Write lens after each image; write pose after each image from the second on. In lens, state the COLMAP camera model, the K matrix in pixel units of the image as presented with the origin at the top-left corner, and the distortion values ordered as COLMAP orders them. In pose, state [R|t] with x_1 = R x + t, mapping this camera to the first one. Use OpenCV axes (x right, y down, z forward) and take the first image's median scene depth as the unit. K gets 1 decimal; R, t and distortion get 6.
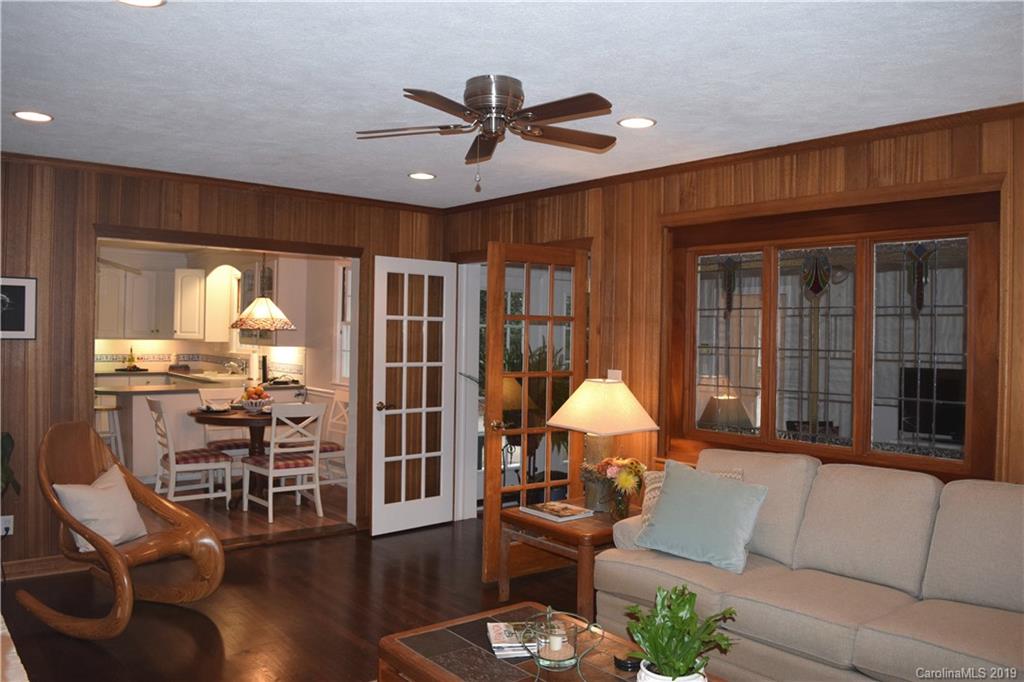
lens RADIAL K [[804.4, 0, 517.6], [0, 804.4, 339.9], [0, 0, 1]] dist [-0.090657, 0.009765]
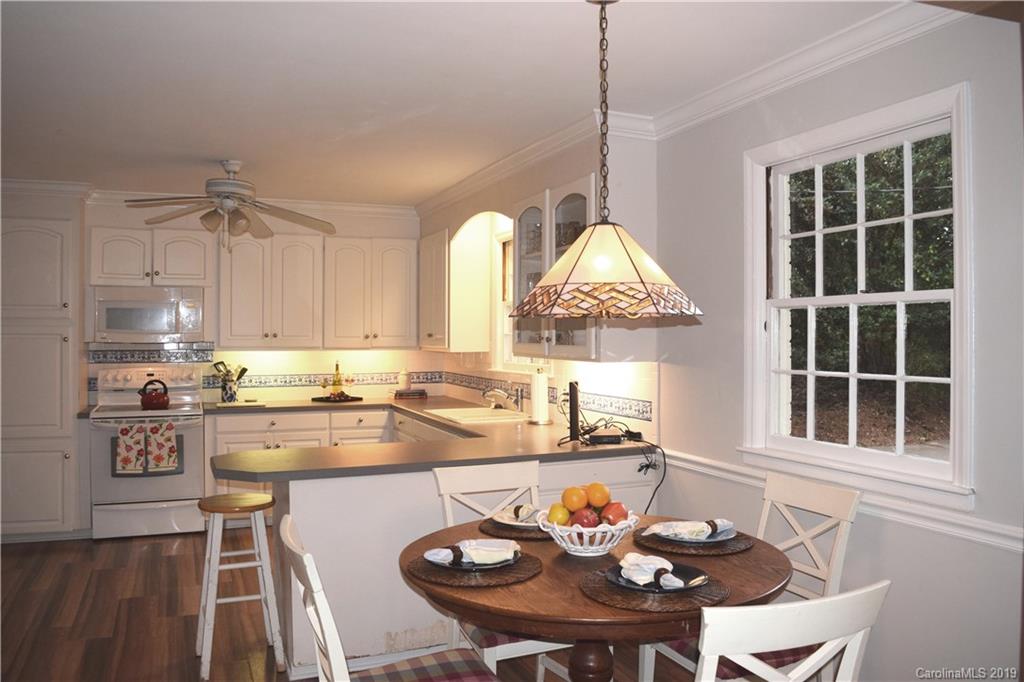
lens RADIAL K [[804.4, 0, 517.6], [0, 804.4, 339.9], [0, 0, 1]] dist [-0.090657, 0.009765]
pose [[0.956707, -0.017779, -0.290509, -0.186397], [0.015472, 0.999828, -0.010234, -0.000014], [0.290641, 0.005296, 0.956818, 0.479168]]
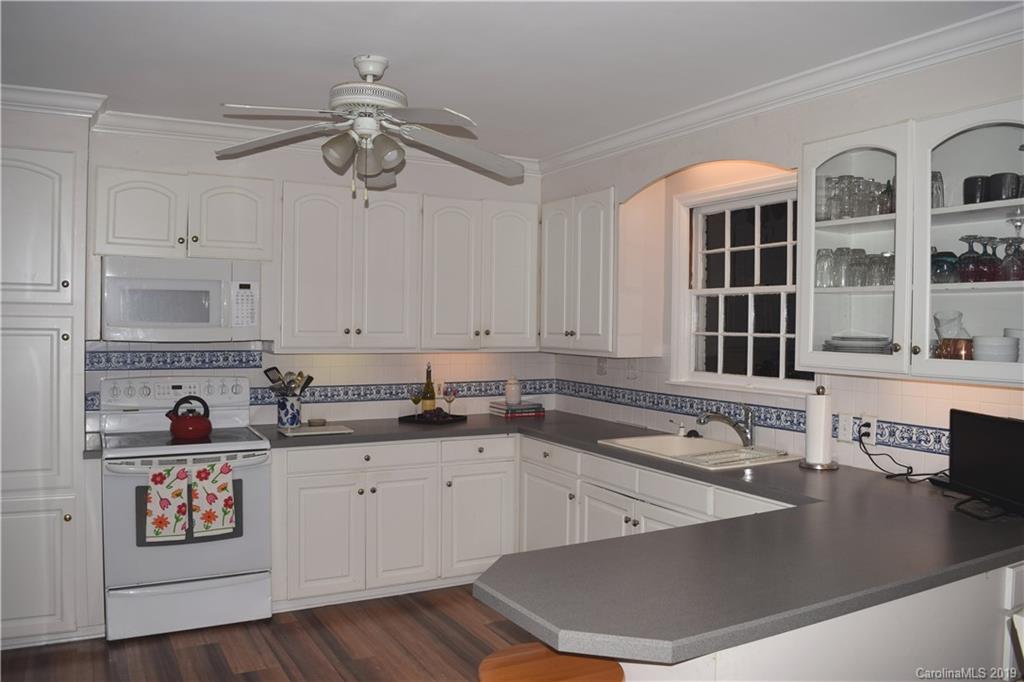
lens RADIAL K [[782.8, 0, 512.0], [0, 782.8, 341.0], [0, 0, 1]] dist [-0.092088, -0.003072]
pose [[0.984123, -0.005305, -0.177409, -0.398708], [0.007069, 0.999932, 0.009315, -0.011499], [0.177348, -0.010422, 0.984093, 0.616571]]
